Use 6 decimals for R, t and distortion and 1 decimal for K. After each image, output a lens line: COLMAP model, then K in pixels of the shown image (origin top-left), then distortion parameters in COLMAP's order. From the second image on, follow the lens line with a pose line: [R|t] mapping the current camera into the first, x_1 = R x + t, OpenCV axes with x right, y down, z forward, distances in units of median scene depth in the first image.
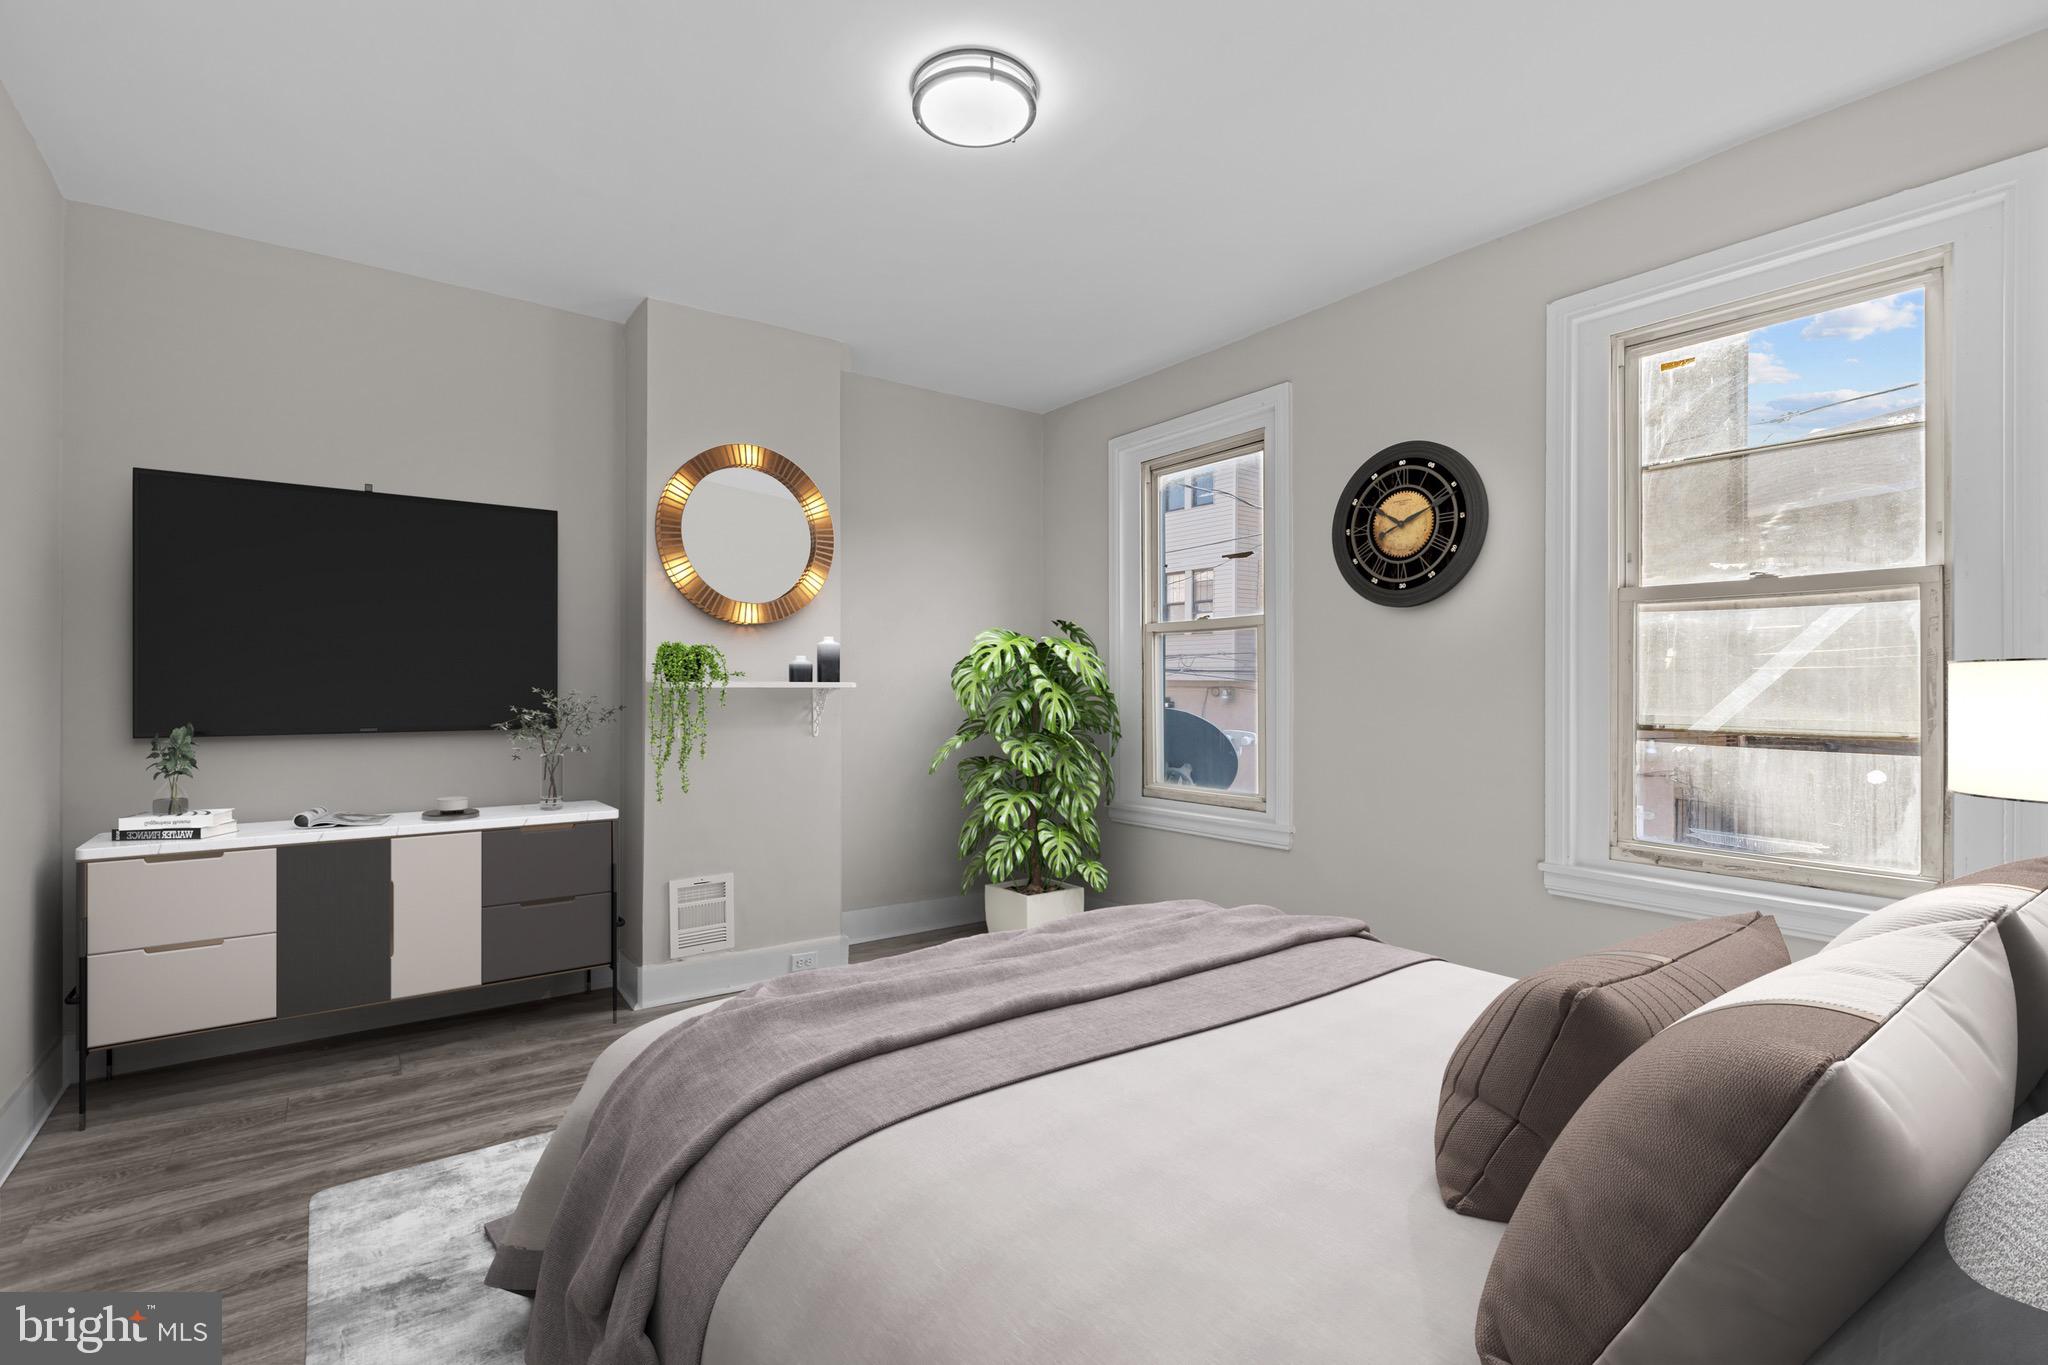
lens RADIAL K [[958.4, 0, 998.1], [0, 958.4, 695.3], [0, 0, 1]] dist [-0.009120, 0.004076]
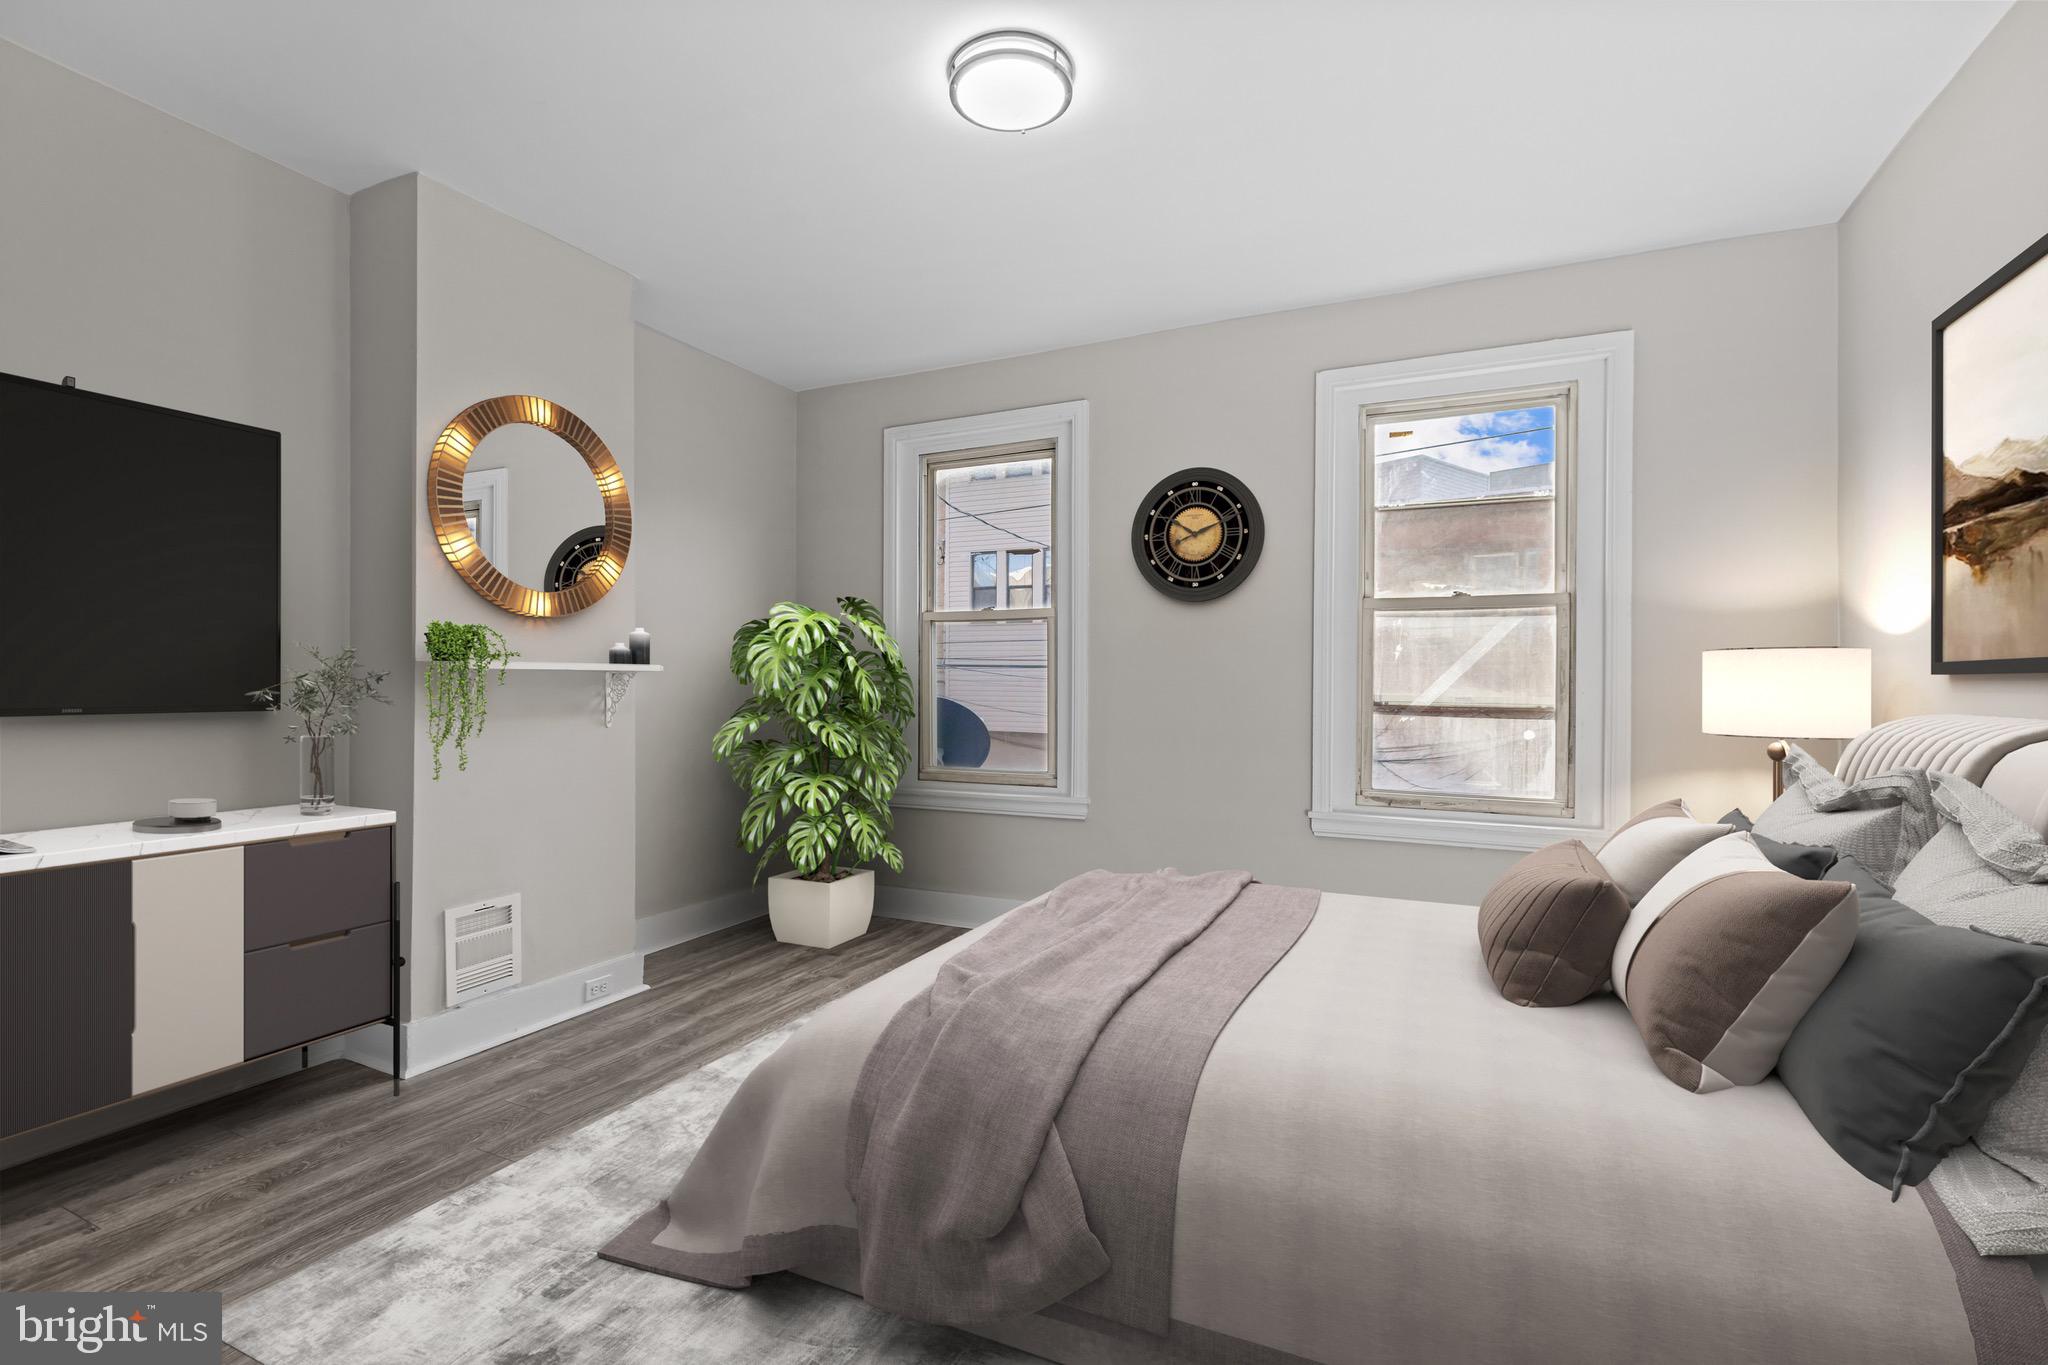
lens RADIAL K [[958.4, 0, 1024.8], [0, 958.4, 672.0], [0, 0, 1]] dist [-0.009120, 0.004076]
pose [[0.874237, 0.003239, 0.485488, -0.347687], [-0.000435, 0.999983, -0.005889, -0.001518], [-0.485499, 0.004937, 0.874223, 0.065874]]
